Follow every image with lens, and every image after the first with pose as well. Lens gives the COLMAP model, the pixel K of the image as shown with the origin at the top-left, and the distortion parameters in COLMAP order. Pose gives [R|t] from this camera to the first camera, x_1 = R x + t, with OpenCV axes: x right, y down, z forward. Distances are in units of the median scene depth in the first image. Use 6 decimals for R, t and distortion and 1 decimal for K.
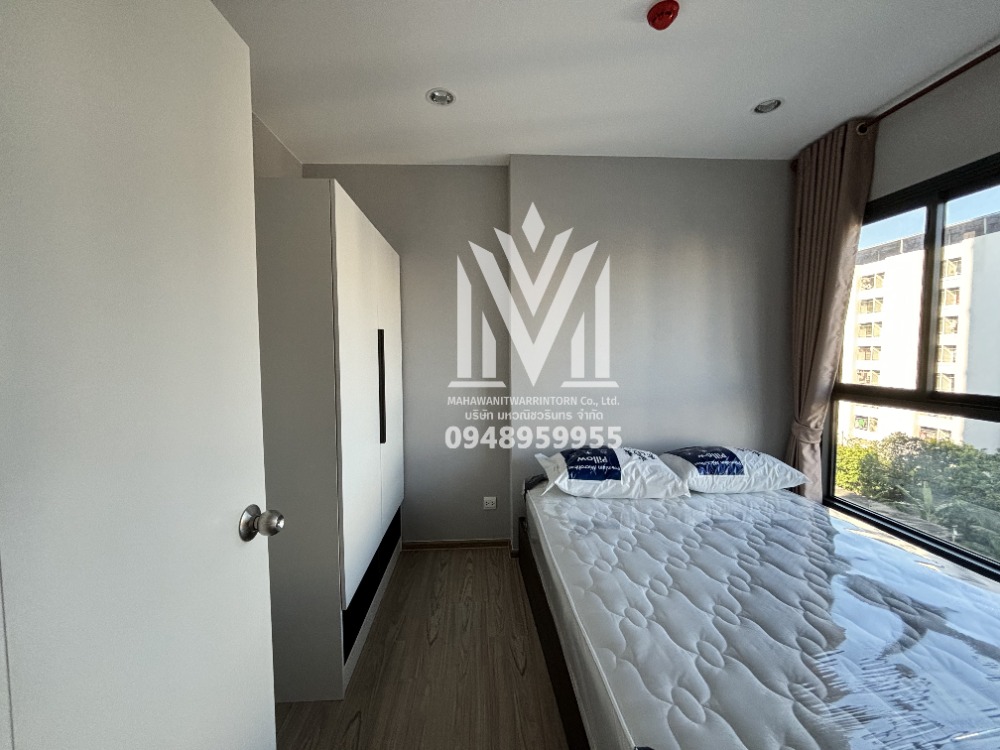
lens RADIAL K [[405.6, 0, 492.4], [0, 405.6, 374.6], [0, 0, 1]] dist [0.002366, -0.001536]
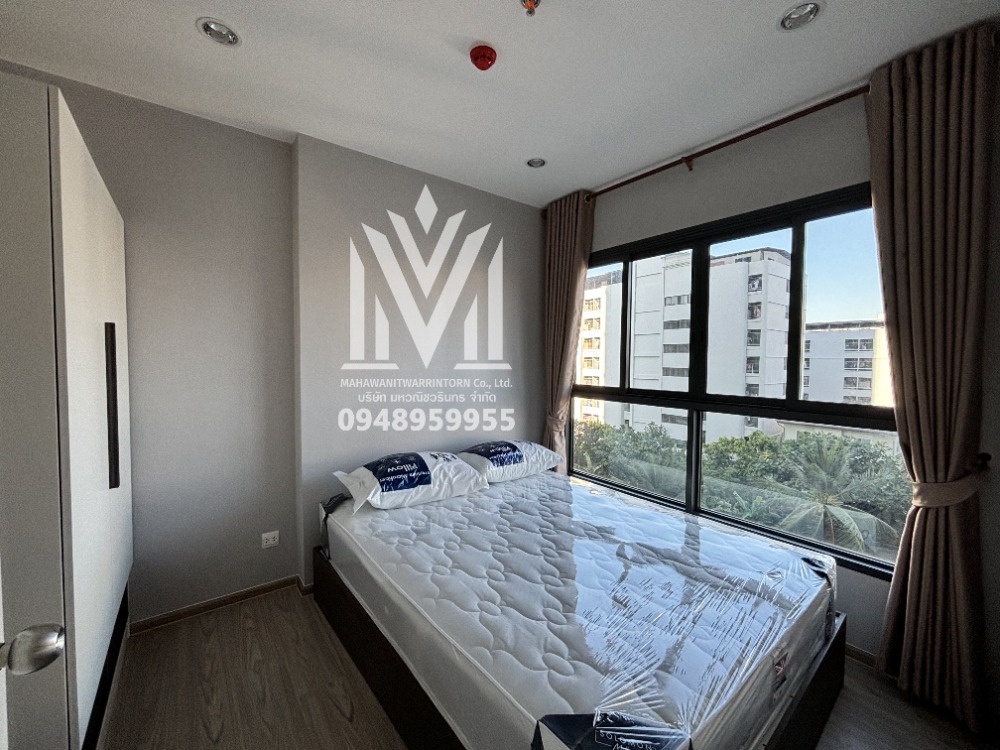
lens RADIAL K [[405.6, 0, 497.4], [0, 405.6, 375.2], [0, 0, 1]] dist [0.002366, -0.001536]
pose [[0.820124, -0.013651, 0.572023, -0.126756], [0.023477, 0.999676, -0.009802, -0.001043], [-0.571704, 0.021468, 0.820179, 0.056756]]
